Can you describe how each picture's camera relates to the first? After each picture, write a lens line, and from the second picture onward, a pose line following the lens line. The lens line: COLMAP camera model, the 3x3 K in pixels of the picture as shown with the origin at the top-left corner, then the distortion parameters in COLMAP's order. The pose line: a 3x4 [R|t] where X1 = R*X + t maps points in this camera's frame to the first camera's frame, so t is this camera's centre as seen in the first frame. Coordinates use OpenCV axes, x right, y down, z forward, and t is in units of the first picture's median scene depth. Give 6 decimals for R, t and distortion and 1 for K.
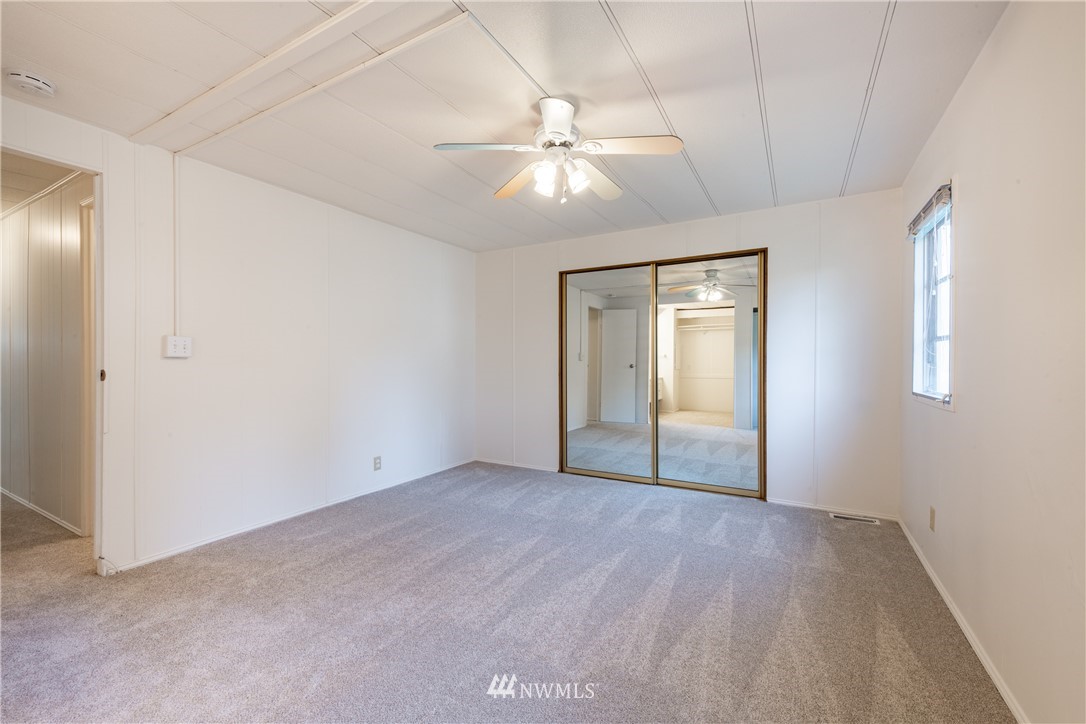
lens RADIAL K [[444.9, 0, 540.4], [0, 444.9, 360.9], [0, 0, 1]] dist [0.019442, -0.007597]
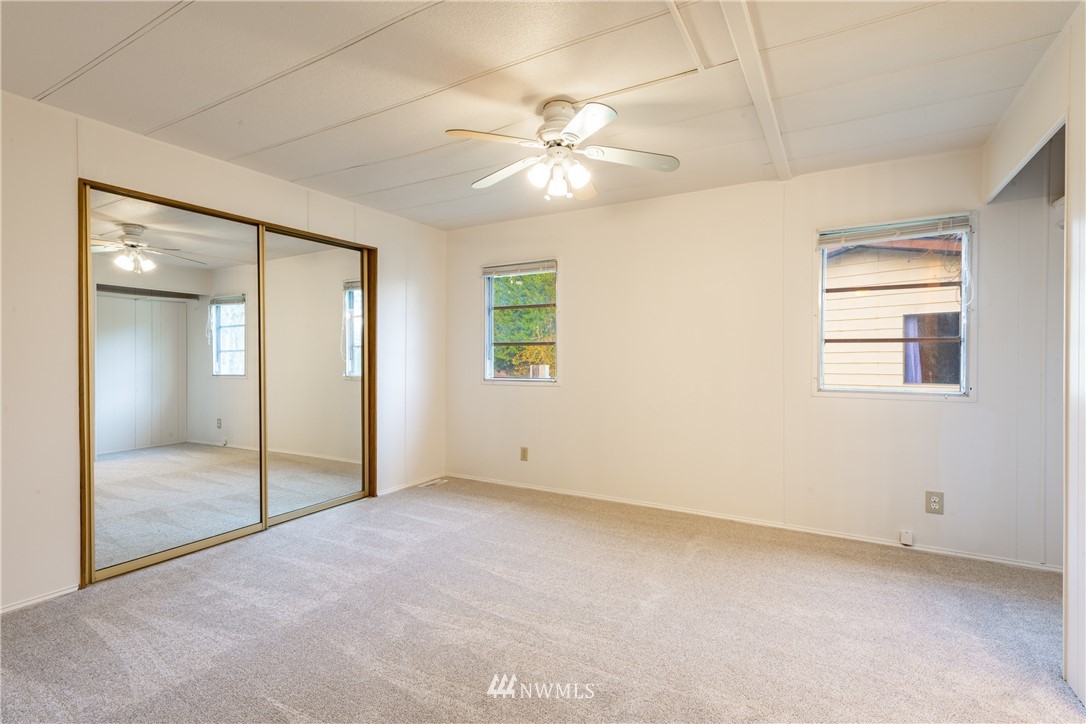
lens RADIAL K [[510.2, 0, 542.6], [0, 510.2, 360.9], [0, 0, 1]] dist [0.009364, -0.000798]
pose [[-0.010026, -0.006779, 0.999927, -0.668601], [0.002952, 0.999972, 0.006809, -0.002763], [-0.999945, 0.003020, -0.010006, 0.633027]]
